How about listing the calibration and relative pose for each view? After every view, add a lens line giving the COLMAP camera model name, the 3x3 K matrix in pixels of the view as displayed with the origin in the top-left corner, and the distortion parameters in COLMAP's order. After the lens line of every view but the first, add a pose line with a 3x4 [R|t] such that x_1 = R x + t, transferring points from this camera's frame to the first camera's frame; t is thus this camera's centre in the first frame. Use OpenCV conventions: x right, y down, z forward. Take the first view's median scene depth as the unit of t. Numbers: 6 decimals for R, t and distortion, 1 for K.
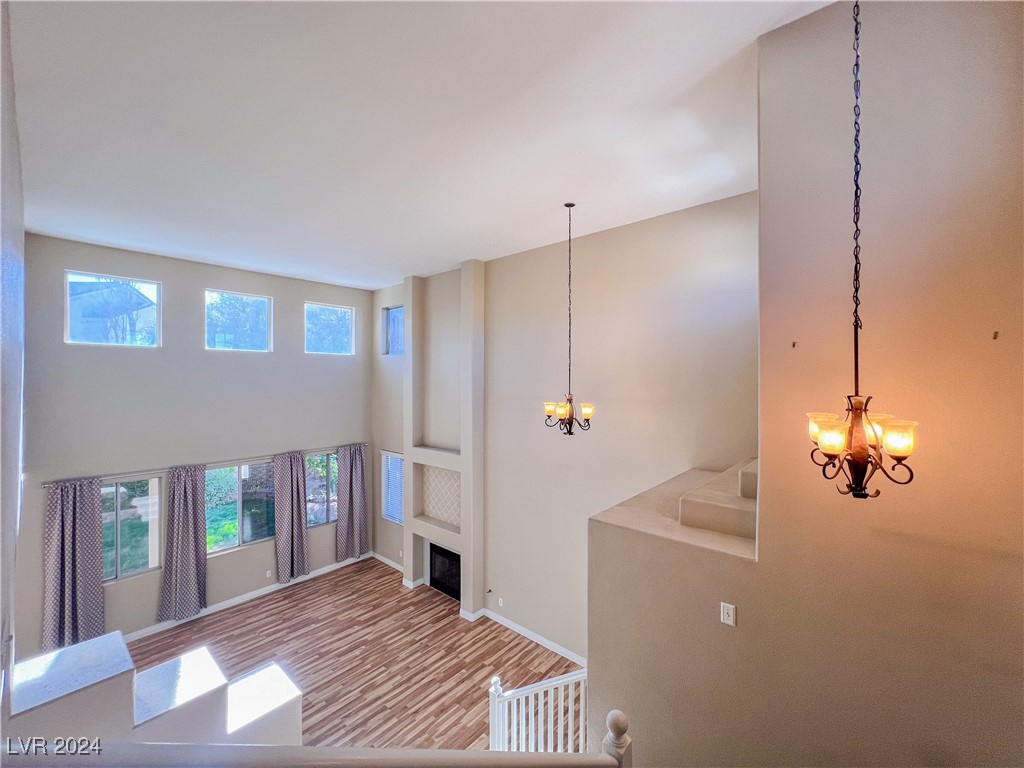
lens RADIAL K [[418.0, 0, 531.9], [0, 418.0, 391.6], [0, 0, 1]] dist [-0.000963, 0.000271]
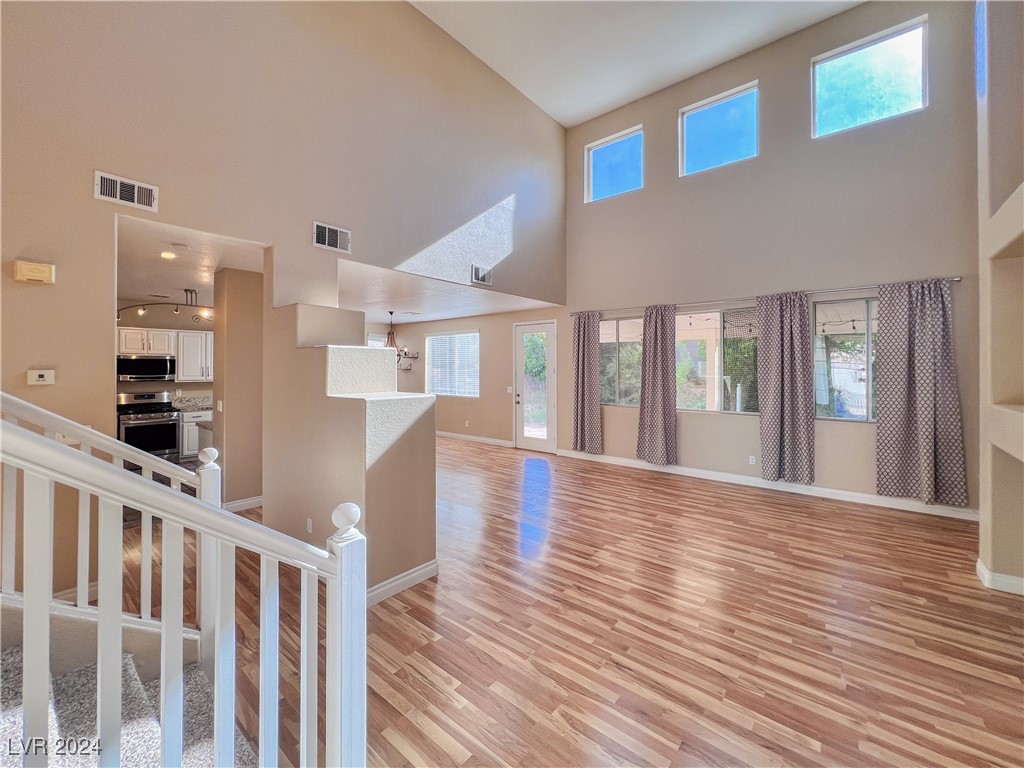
lens RADIAL K [[418.0, 0, 488.6], [0, 418.0, 361.6], [0, 0, 1]] dist [-0.000963, 0.000271]
pose [[-0.031317, -0.017124, -0.999363, 0.136567], [-0.032452, 0.999344, -0.016106, 0.332875], [0.998983, 0.031927, -0.031852, 0.637883]]
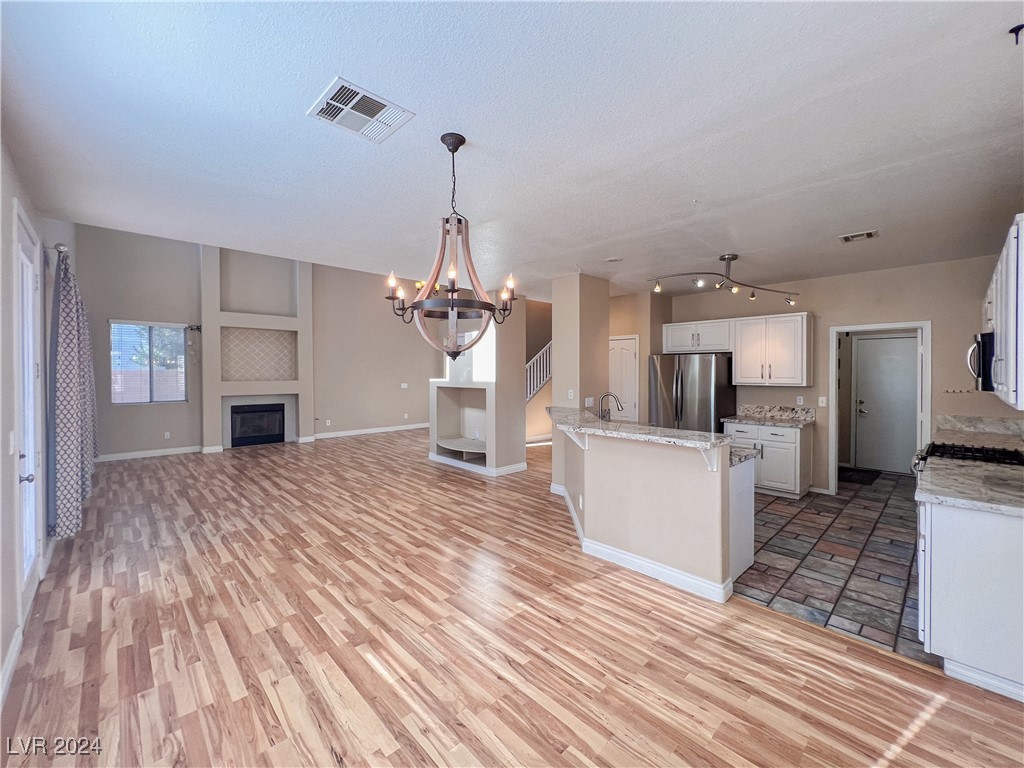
lens RADIAL K [[418.0, 0, 508.8], [0, 418.0, 377.8], [0, 0, 1]] dist [-0.000963, 0.000271]
pose [[0.113632, -0.016863, 0.993380, -1.409175], [0.032631, 0.999380, 0.013232, 0.353018], [-0.992987, 0.030911, 0.114112, 0.229735]]
